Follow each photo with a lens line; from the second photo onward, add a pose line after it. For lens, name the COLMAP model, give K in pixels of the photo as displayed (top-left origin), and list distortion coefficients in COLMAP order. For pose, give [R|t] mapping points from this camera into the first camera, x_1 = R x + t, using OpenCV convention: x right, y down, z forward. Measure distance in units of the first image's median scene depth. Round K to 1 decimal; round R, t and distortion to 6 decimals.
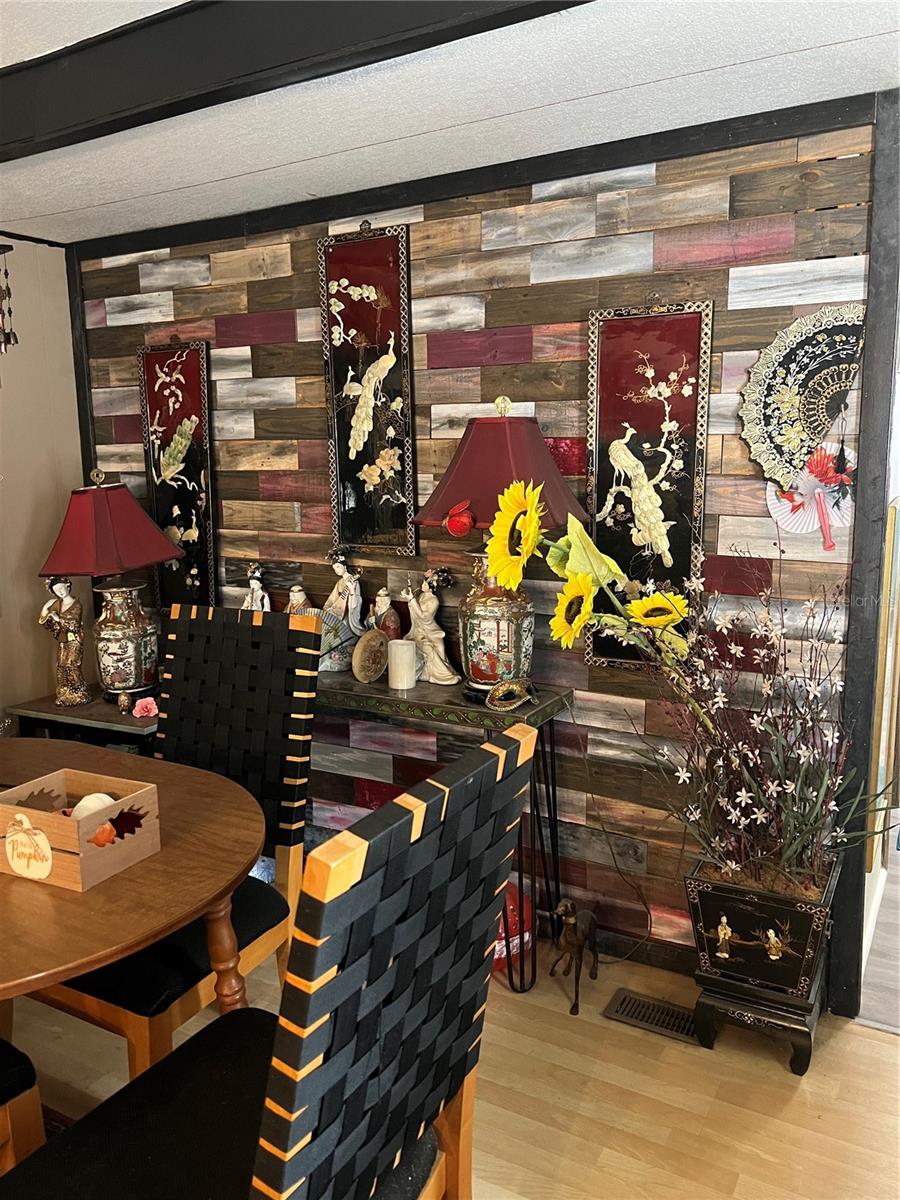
lens RADIAL K [[906.2, 0, 457.9], [0, 906.2, 598.0], [0, 0, 1]] dist [0.050270, -0.063012]
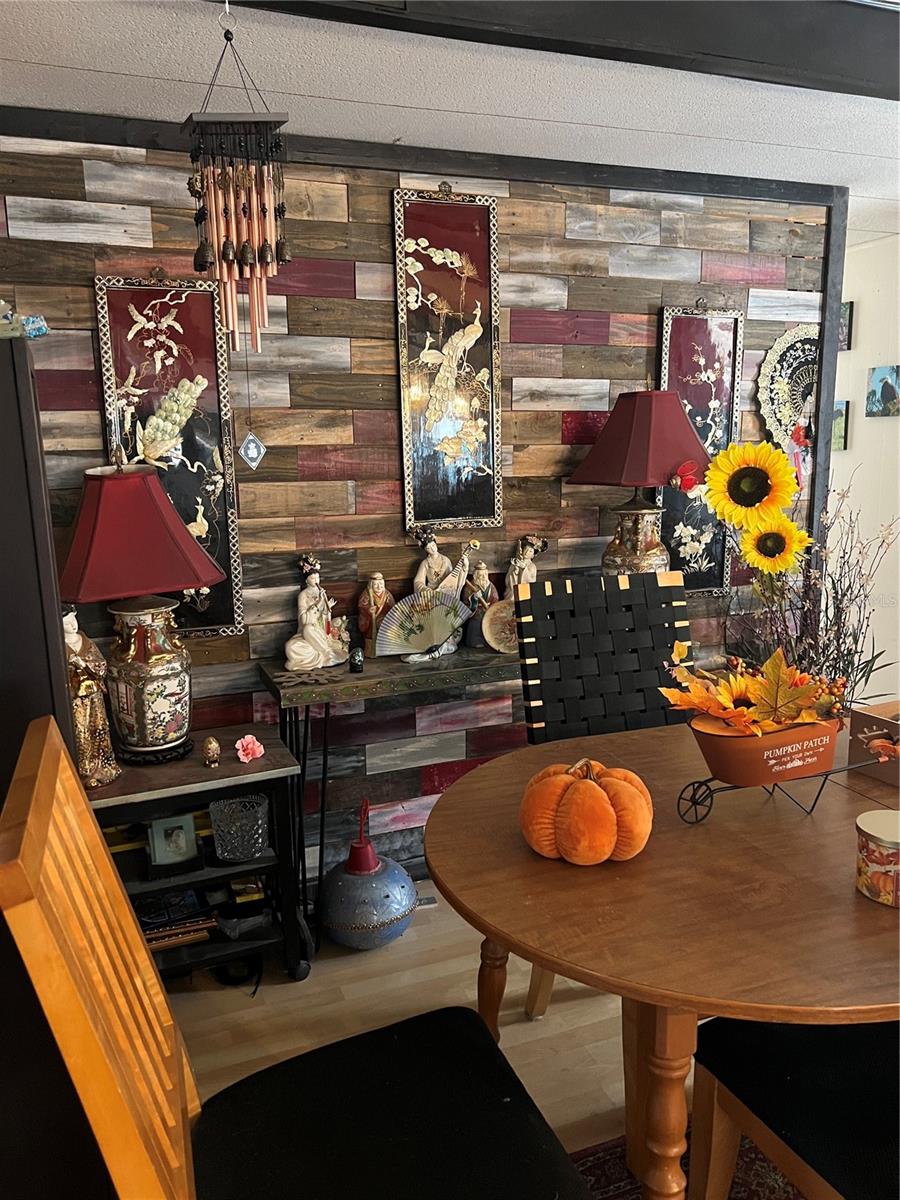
lens RADIAL K [[906.2, 0, 453.6], [0, 906.2, 606.4], [0, 0, 1]] dist [0.050270, -0.063012]
pose [[0.639094, -0.138356, 0.756582, -0.873538], [0.128497, 0.989069, 0.072327, -0.037763], [-0.758319, 0.050995, 0.649886, 0.381978]]
